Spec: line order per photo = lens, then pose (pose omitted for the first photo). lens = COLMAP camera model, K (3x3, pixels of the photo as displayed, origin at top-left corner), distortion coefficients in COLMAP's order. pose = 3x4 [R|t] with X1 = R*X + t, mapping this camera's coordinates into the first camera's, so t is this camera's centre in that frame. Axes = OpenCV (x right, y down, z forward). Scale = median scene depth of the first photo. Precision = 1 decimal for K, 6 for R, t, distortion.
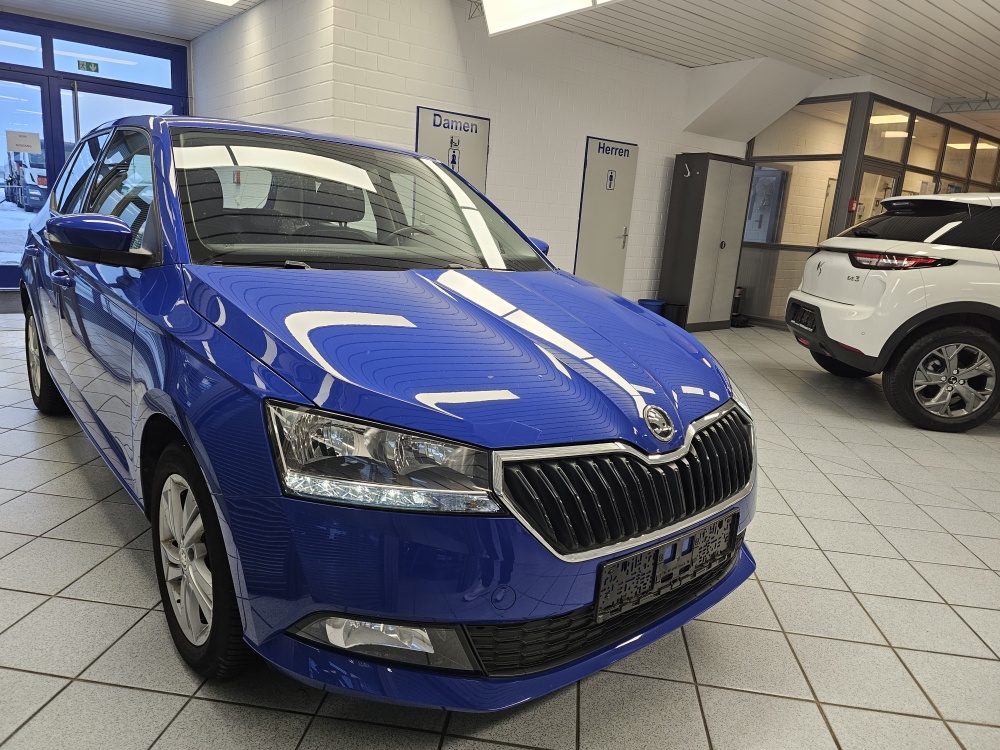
lens RADIAL K [[673.0, 0, 499.4], [0, 673.0, 370.6], [0, 0, 1]] dist [0.045157, -0.046075]
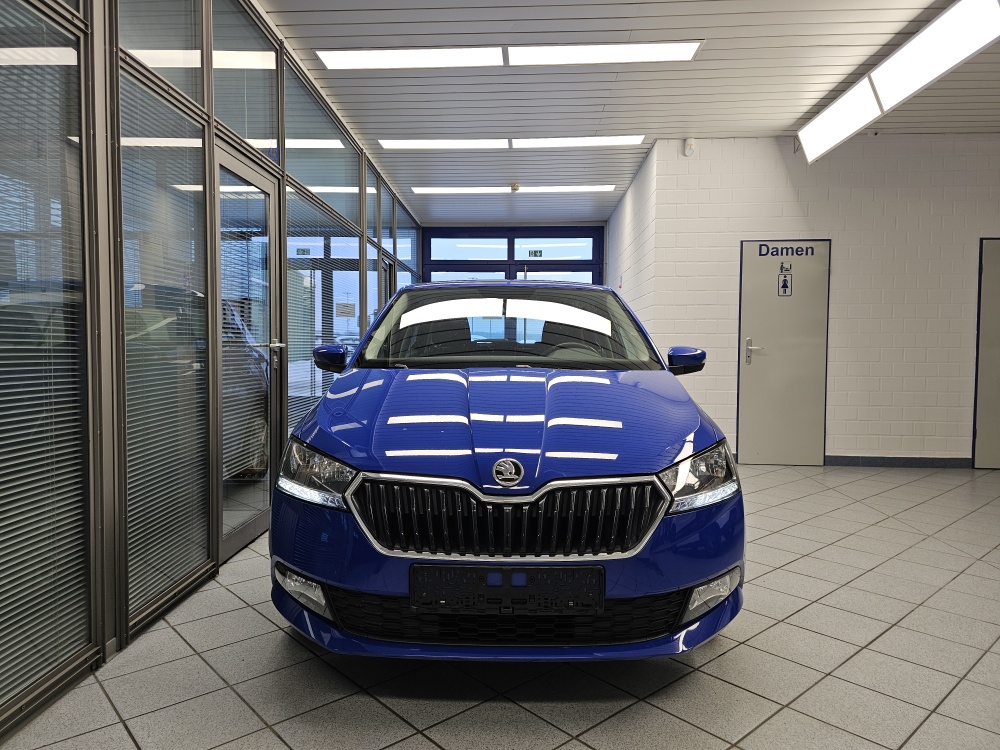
lens RADIAL K [[673.0, 0, 496.5], [0, 673.0, 376.5], [0, 0, 1]] dist [0.045157, -0.046075]
pose [[0.744766, -0.035383, -0.666387, 0.278714], [-0.099939, 0.981418, -0.163803, 0.028998], [0.659800, 0.188593, 0.727390, 0.015083]]
